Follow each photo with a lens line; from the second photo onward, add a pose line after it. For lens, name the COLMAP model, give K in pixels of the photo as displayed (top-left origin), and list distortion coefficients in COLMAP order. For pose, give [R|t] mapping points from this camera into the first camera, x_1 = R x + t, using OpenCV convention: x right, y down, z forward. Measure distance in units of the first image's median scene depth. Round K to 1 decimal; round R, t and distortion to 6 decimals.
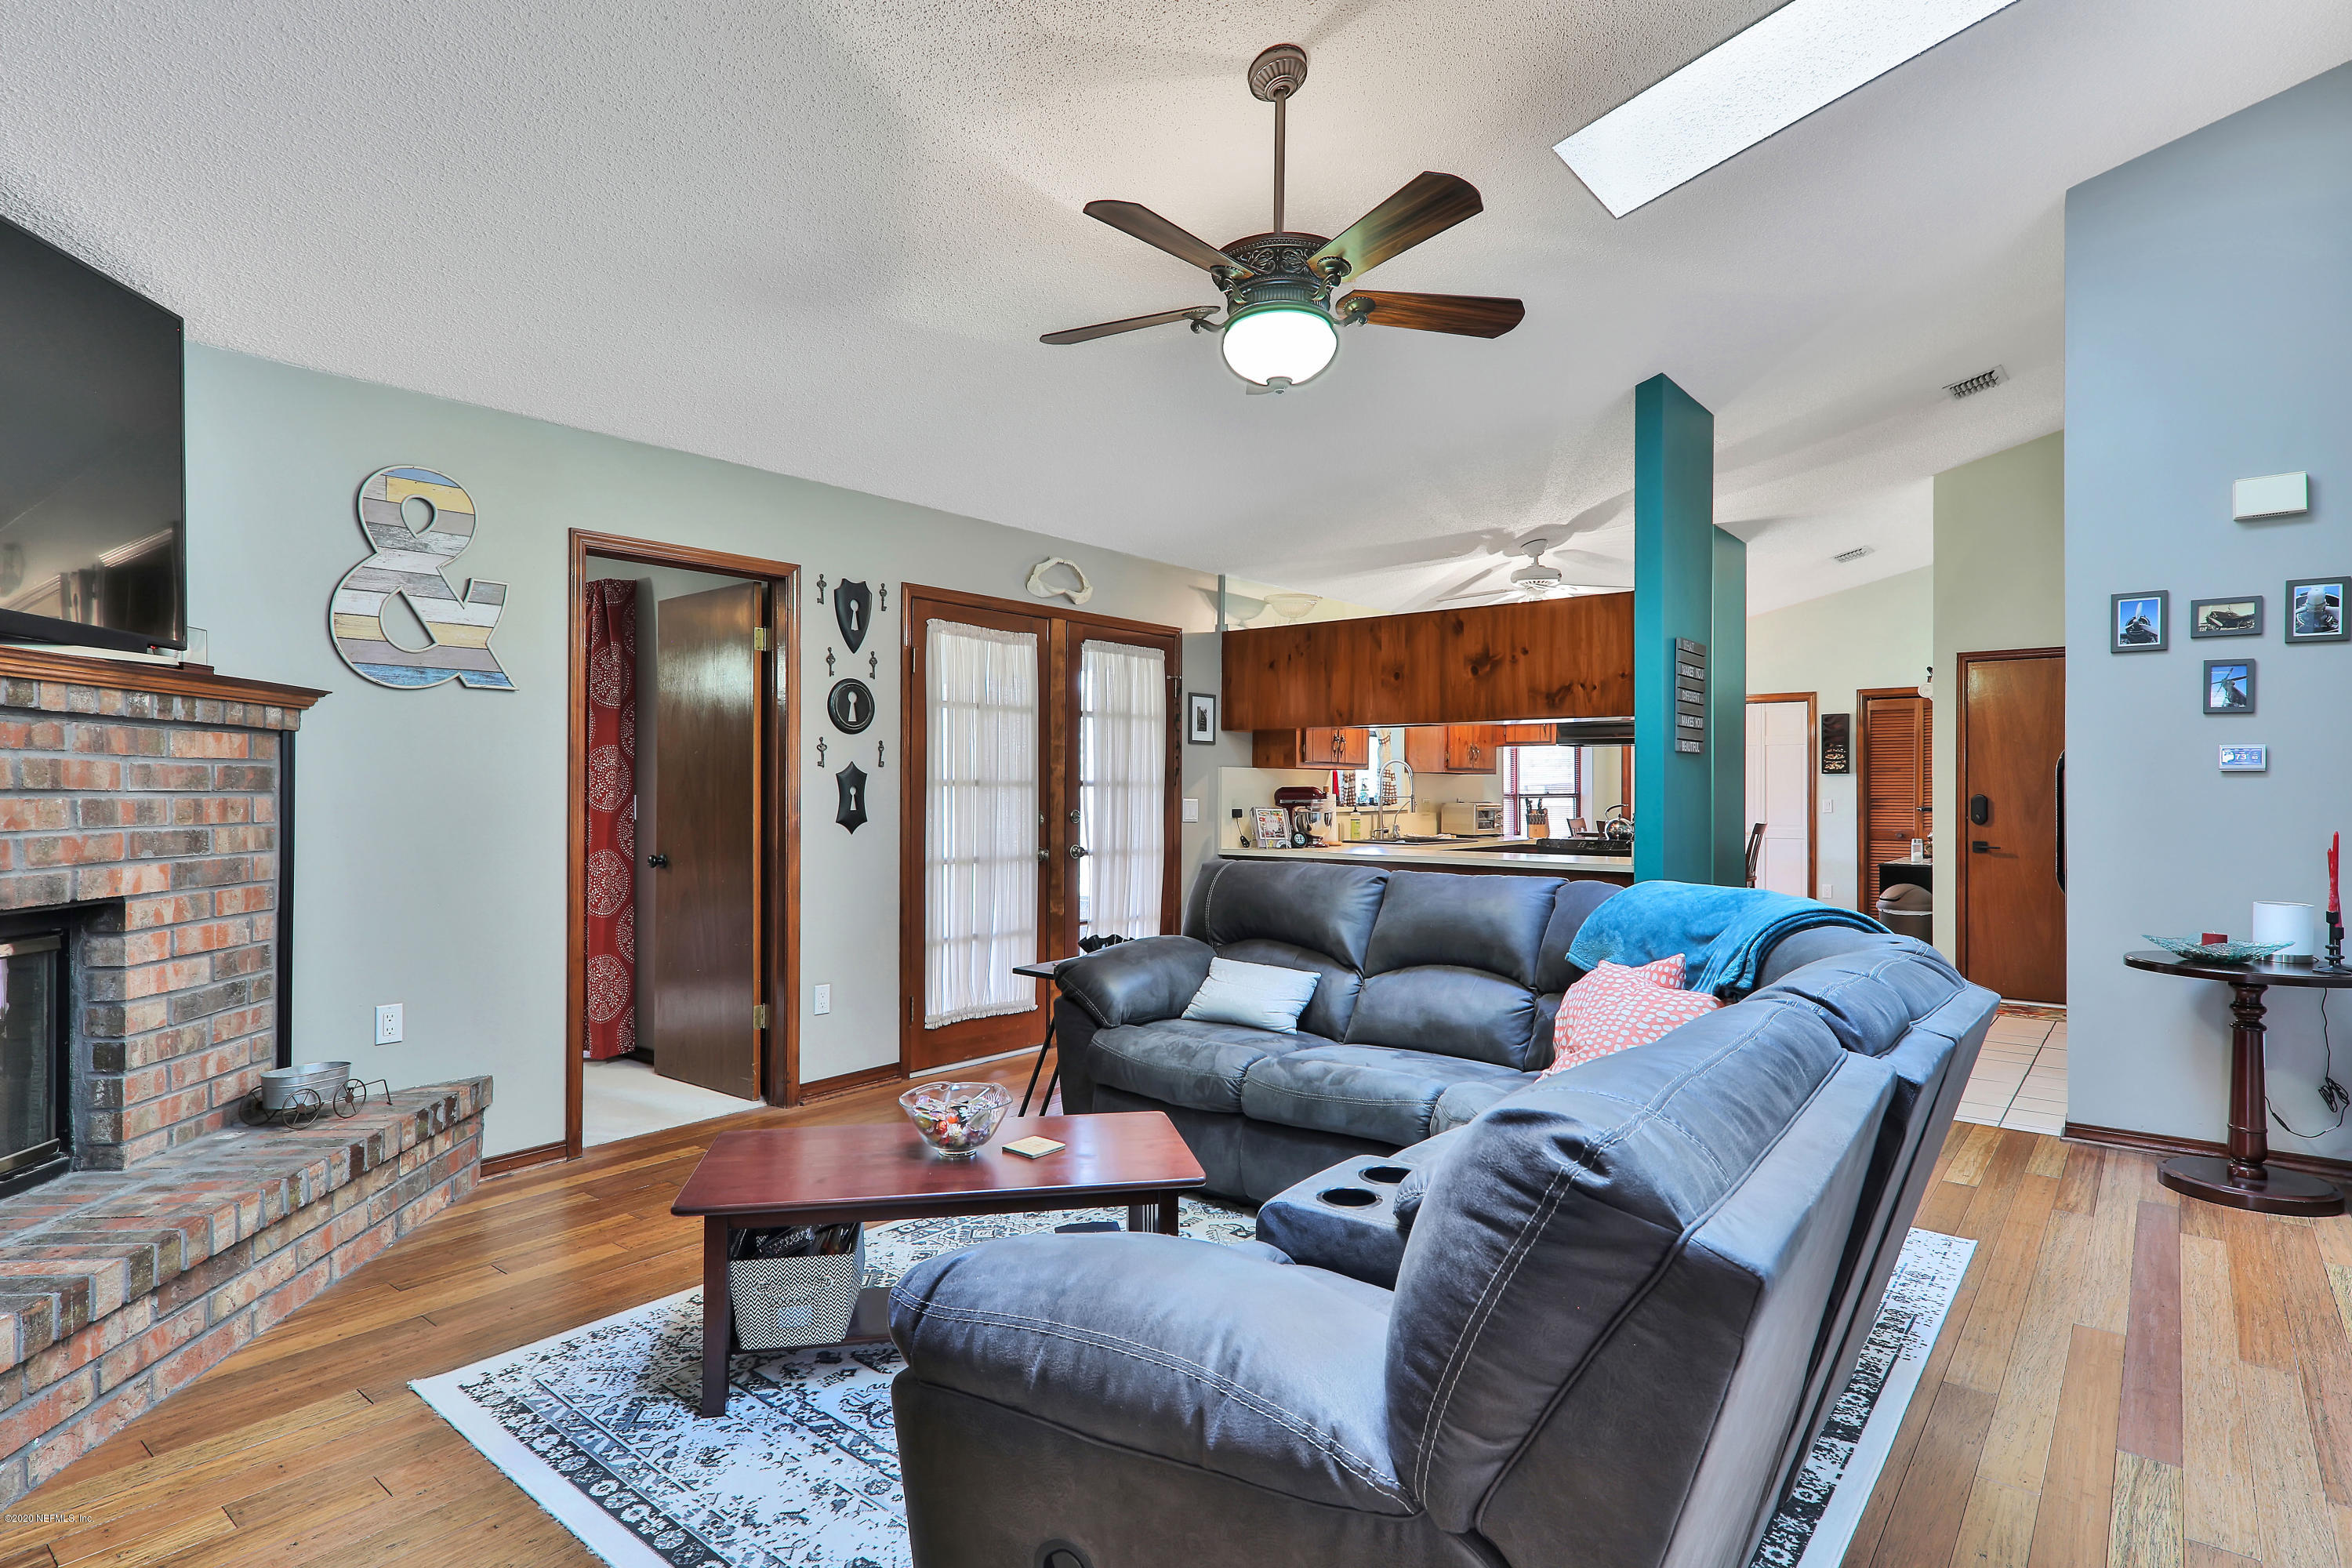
lens RADIAL K [[1191.4, 0, 1177.7], [0, 1191.4, 786.1], [0, 0, 1]] dist [0.011735, -0.000448]
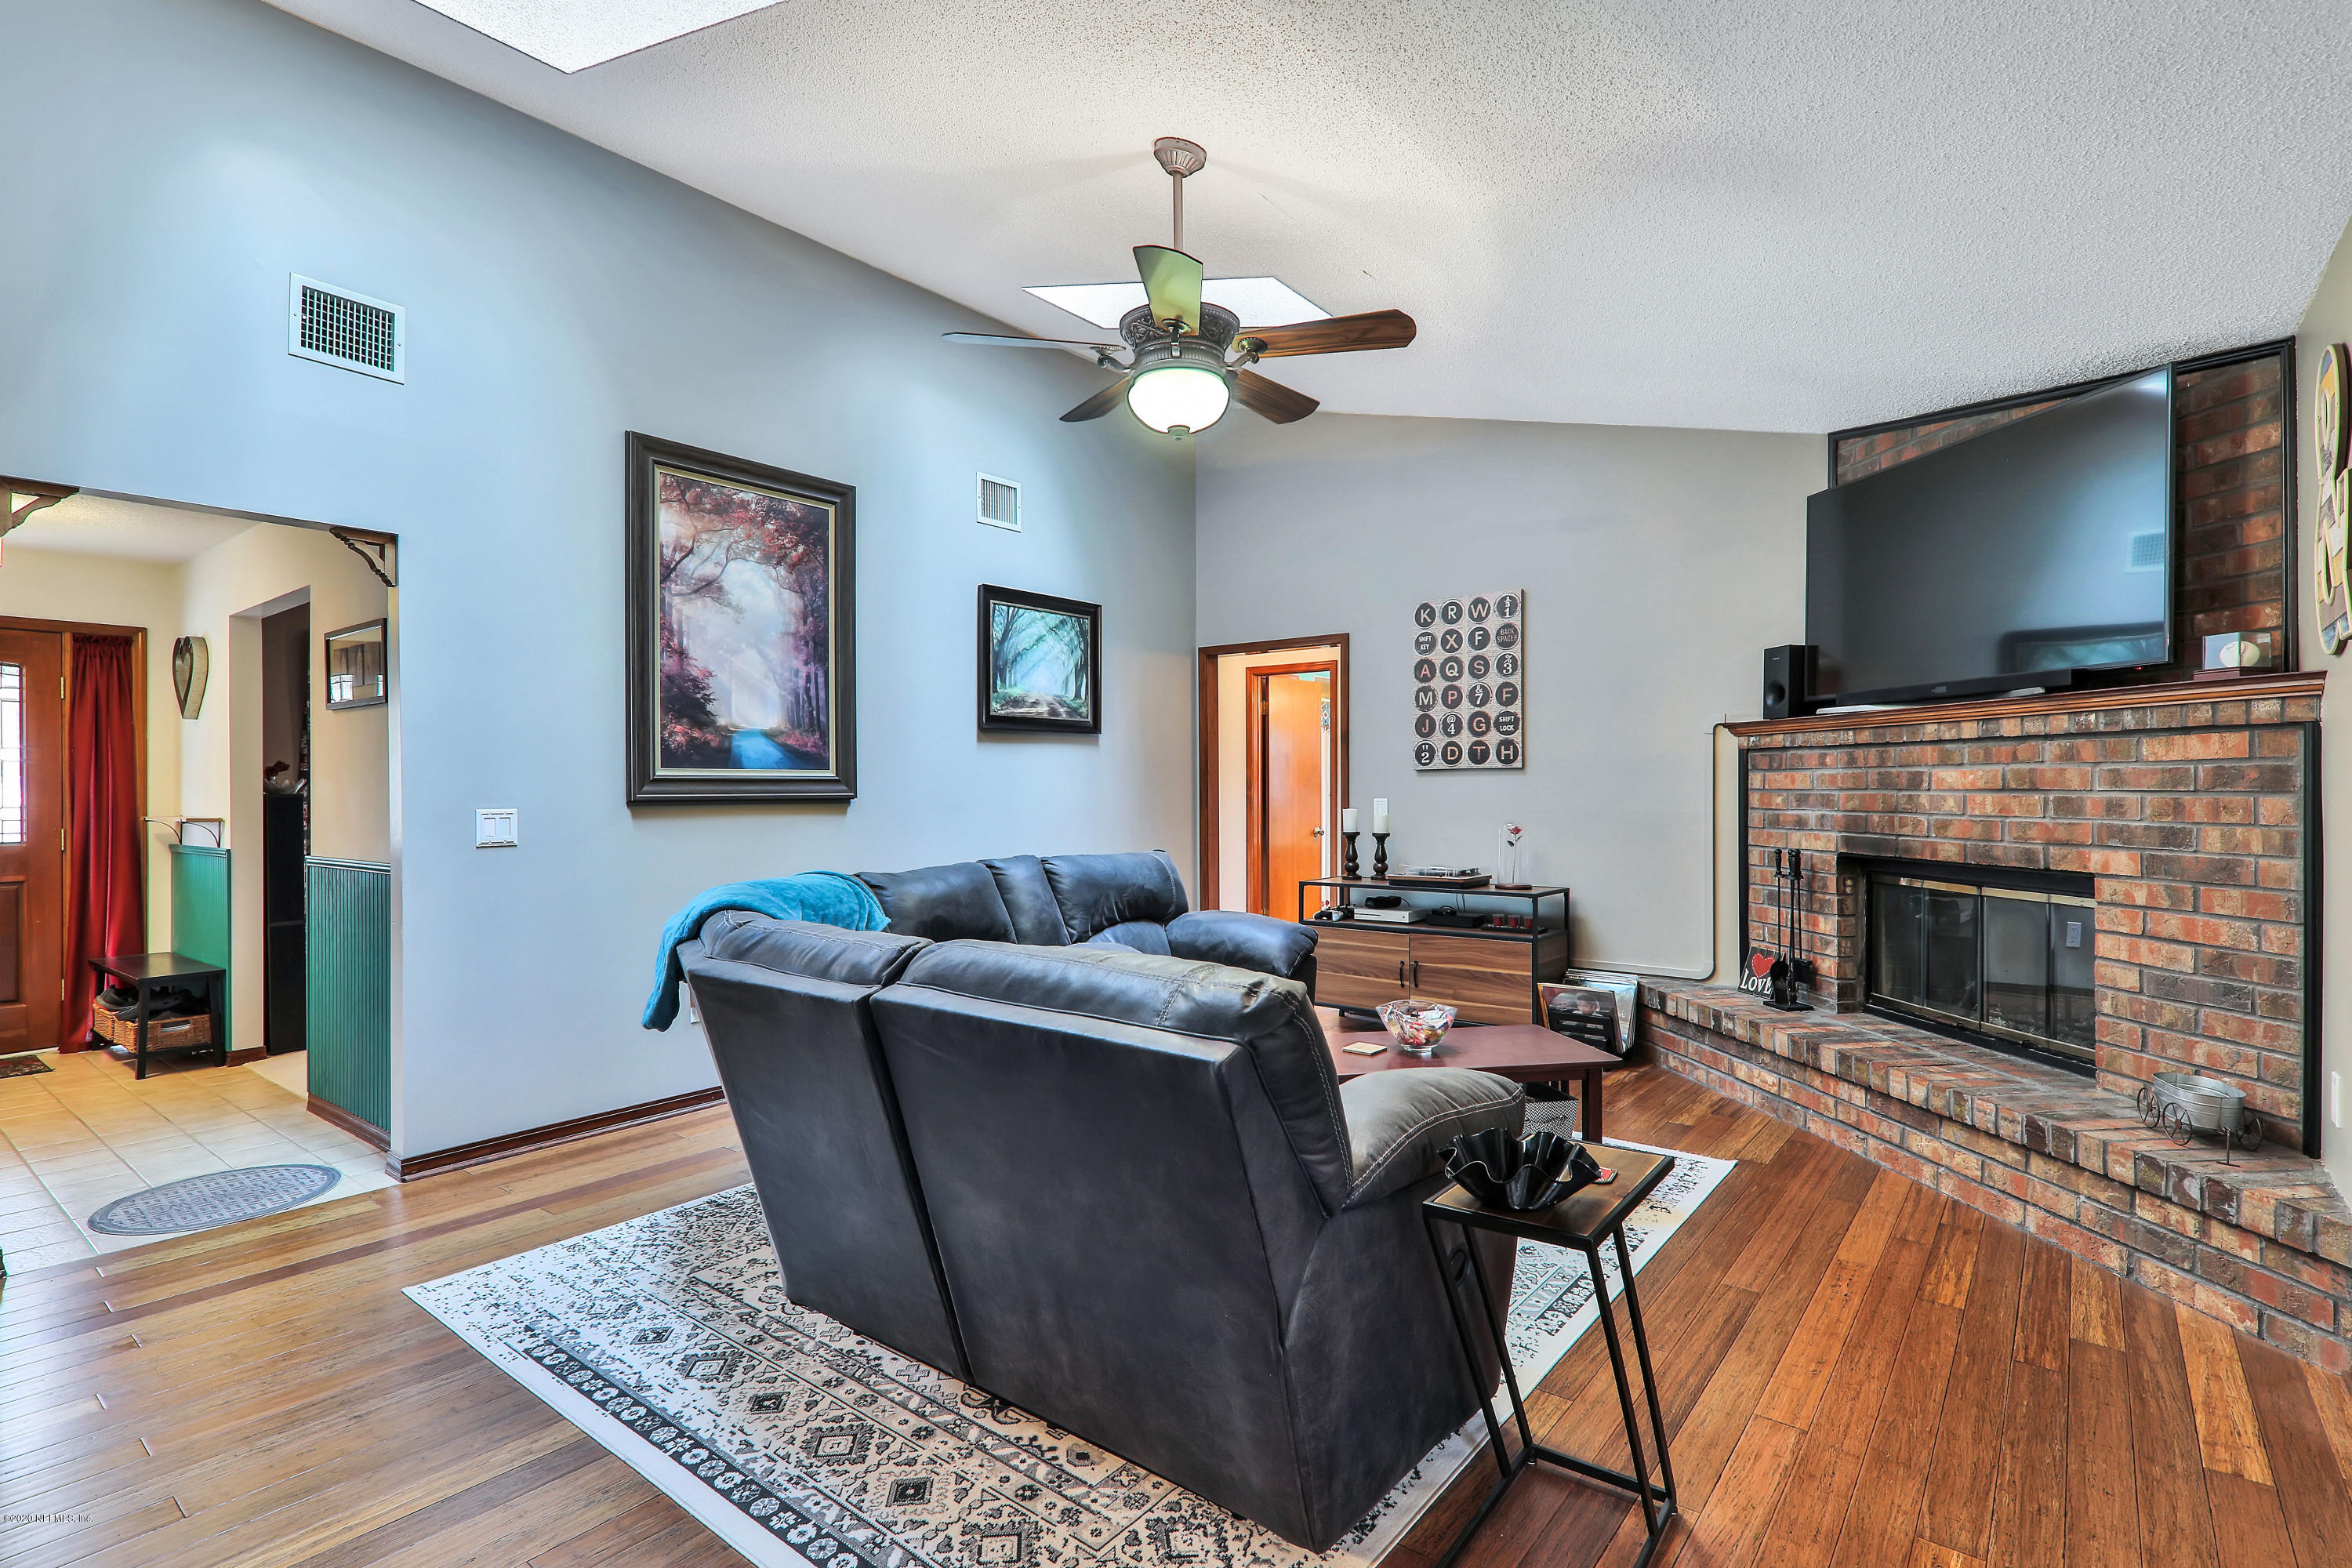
lens RADIAL K [[1120.1, 0, 1177.7], [0, 1120.1, 787.7], [0, 0, 1]] dist [-0.001526, -0.000313]
pose [[-0.999980, 0.000839, -0.006272, 0.068711], [0.000860, 0.999994, -0.003428, 0.003007], [0.006269, -0.003433, -0.999974, 1.509482]]
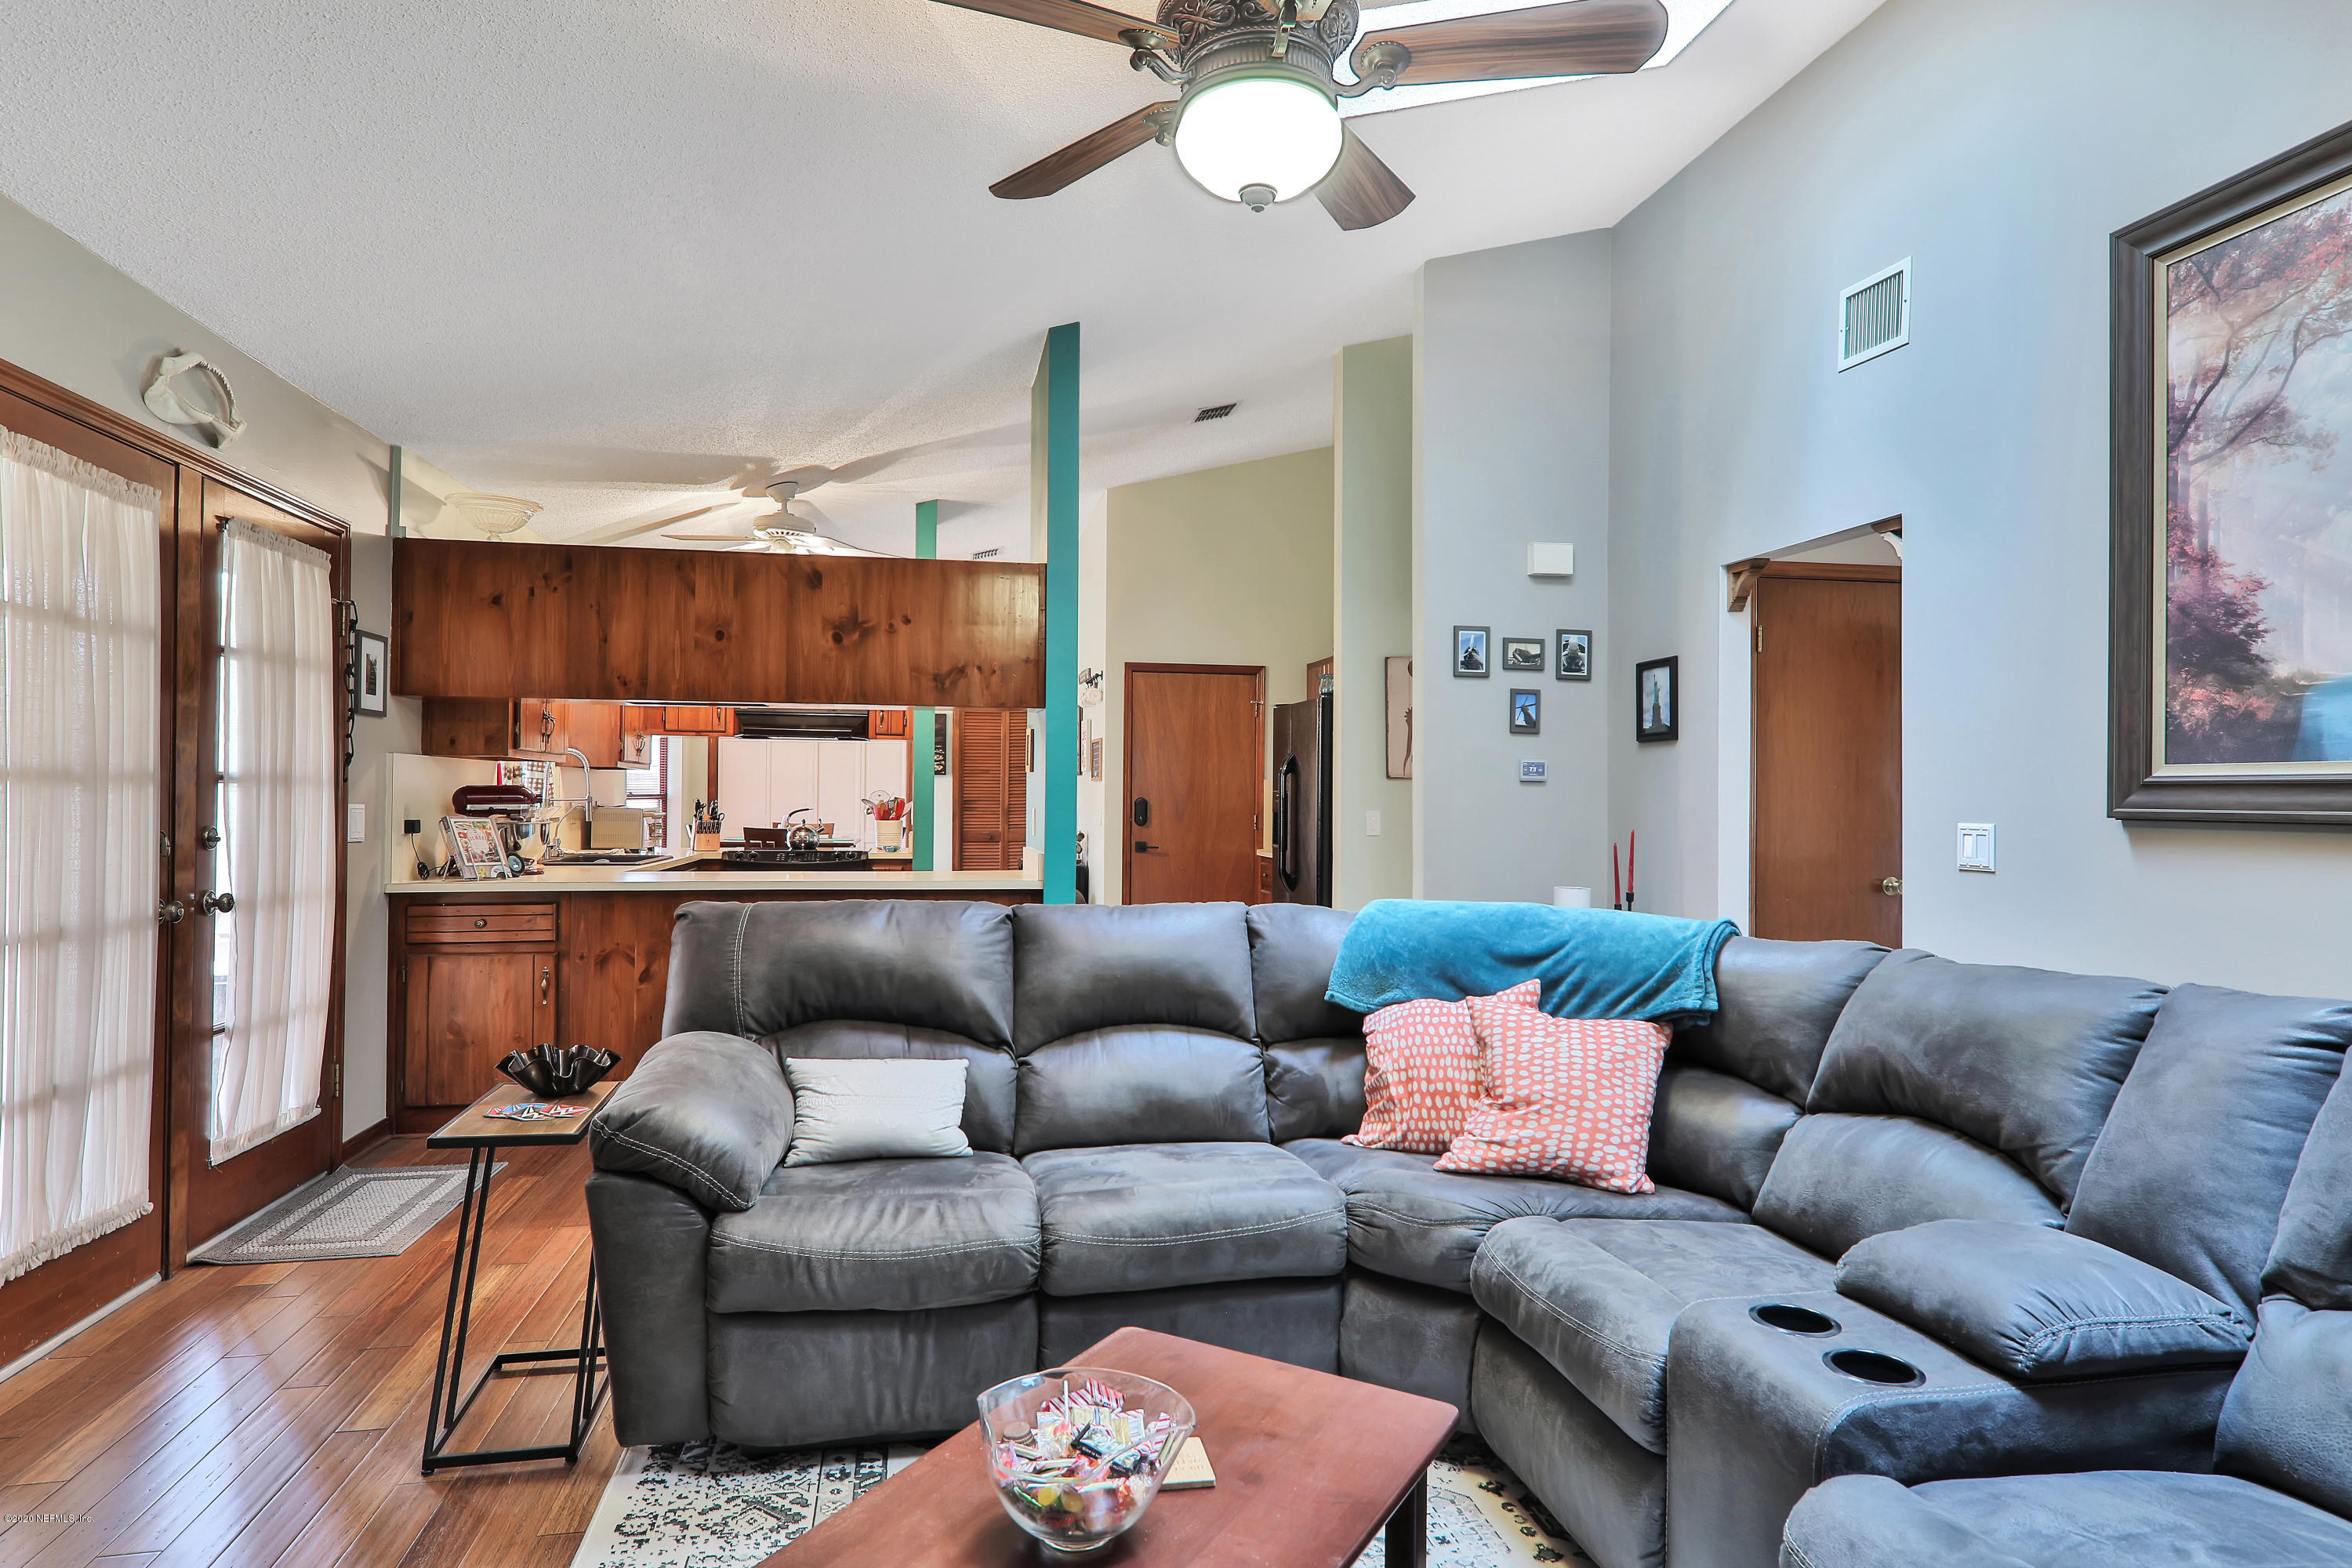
lens RADIAL K [[1325.6, 0, 1171.2], [0, 1325.6, 782.8], [0, 0, 1]] dist [0.005993, 0.000896]
pose [[0.653220, 0.009184, 0.757112, -0.372843], [-0.008527, 0.999952, -0.004772, -0.000995], [-0.757120, -0.003339, 0.653267, 0.393270]]
